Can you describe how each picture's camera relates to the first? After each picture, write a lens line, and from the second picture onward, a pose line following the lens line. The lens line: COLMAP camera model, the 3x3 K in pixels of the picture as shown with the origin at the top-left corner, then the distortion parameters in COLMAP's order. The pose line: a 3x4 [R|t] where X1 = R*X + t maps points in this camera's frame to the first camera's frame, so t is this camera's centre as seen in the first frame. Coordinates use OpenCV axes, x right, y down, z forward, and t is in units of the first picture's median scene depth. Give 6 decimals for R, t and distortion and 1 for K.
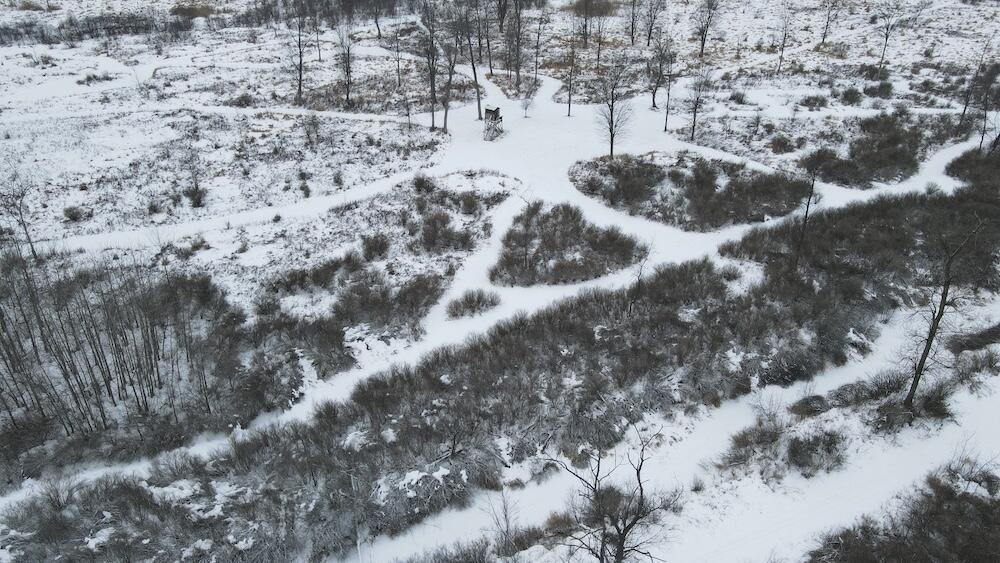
lens RADIAL K [[742.6, 0, 505.0], [0, 742.6, 281.8], [0, 0, 1]] dist [0.011689, 0.005779]
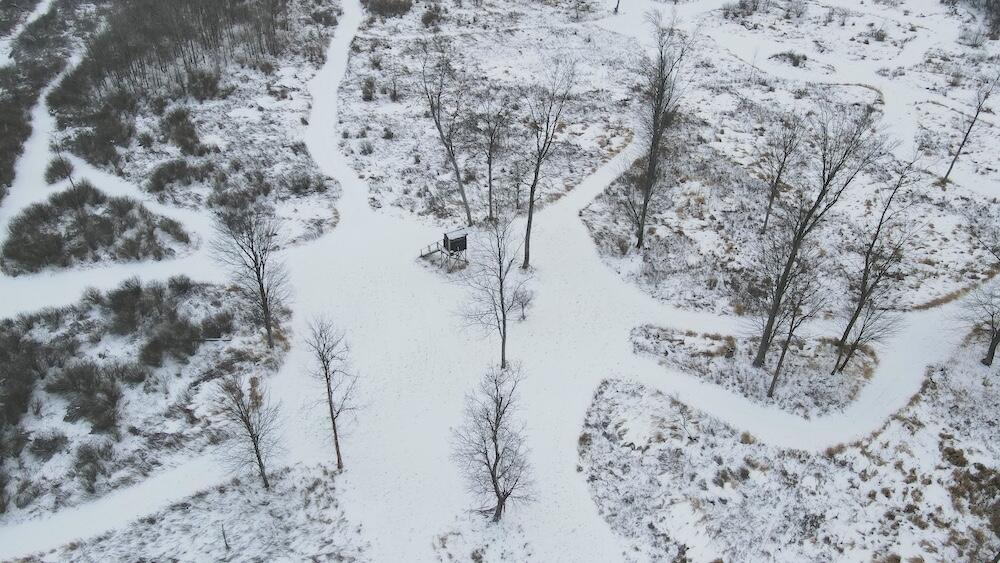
lens RADIAL K [[737.7, 0, 502.3], [0, 737.7, 284.7], [0, 0, 1]] dist [0.006754, 0.028263]
pose [[-0.329177, 0.558839, -0.761145, 0.561041], [-0.473320, 0.599839, 0.645106, -0.740177], [0.817075, 0.572619, 0.067056, 1.162624]]
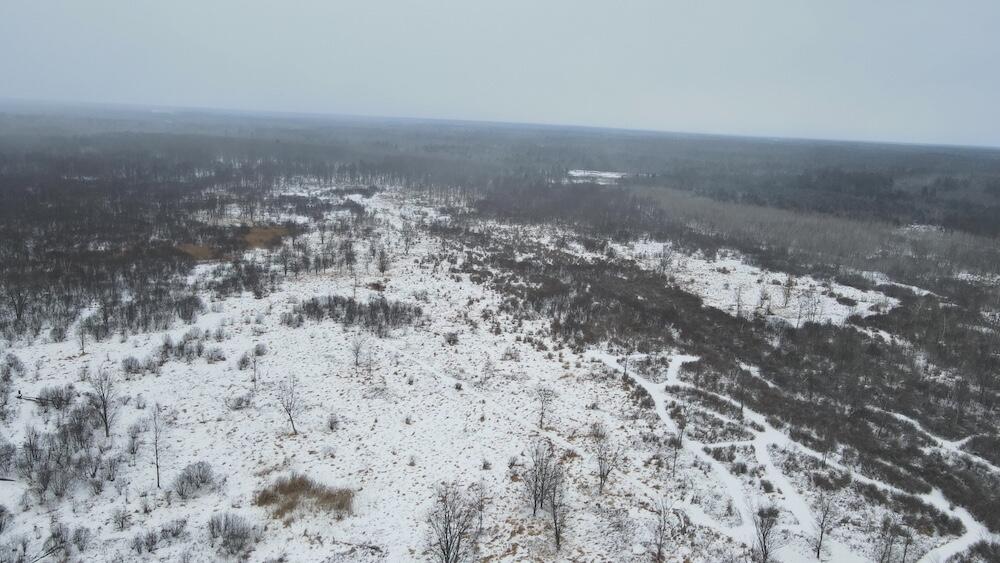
lens RADIAL K [[737.7, 0, 502.3], [0, 737.7, 284.7], [0, 0, 1]] dist [0.006754, 0.028263]
pose [[0.132199, -0.219219, 0.966678, -1.127043], [0.438641, 0.887489, 0.141274, -1.268889], [-0.888886, 0.405348, 0.213484, 1.310906]]
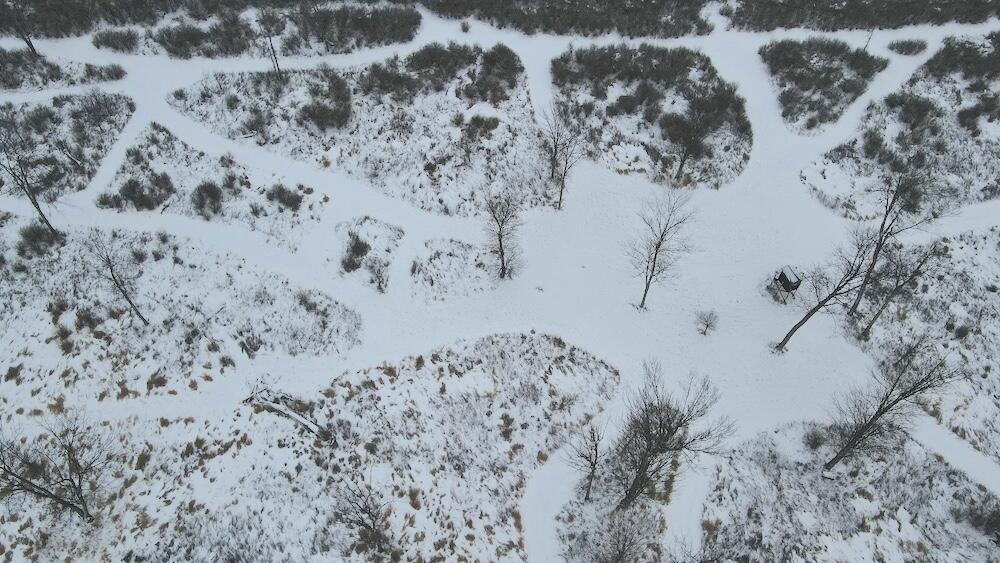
lens RADIAL K [[737.7, 0, 502.3], [0, 737.7, 284.7], [0, 0, 1]] dist [0.006754, 0.028263]
pose [[-0.855578, -0.428248, 0.290842, 0.012189], [0.236527, 0.176363, 0.955485, -1.101847], [-0.460478, 0.886284, -0.049600, 1.337689]]
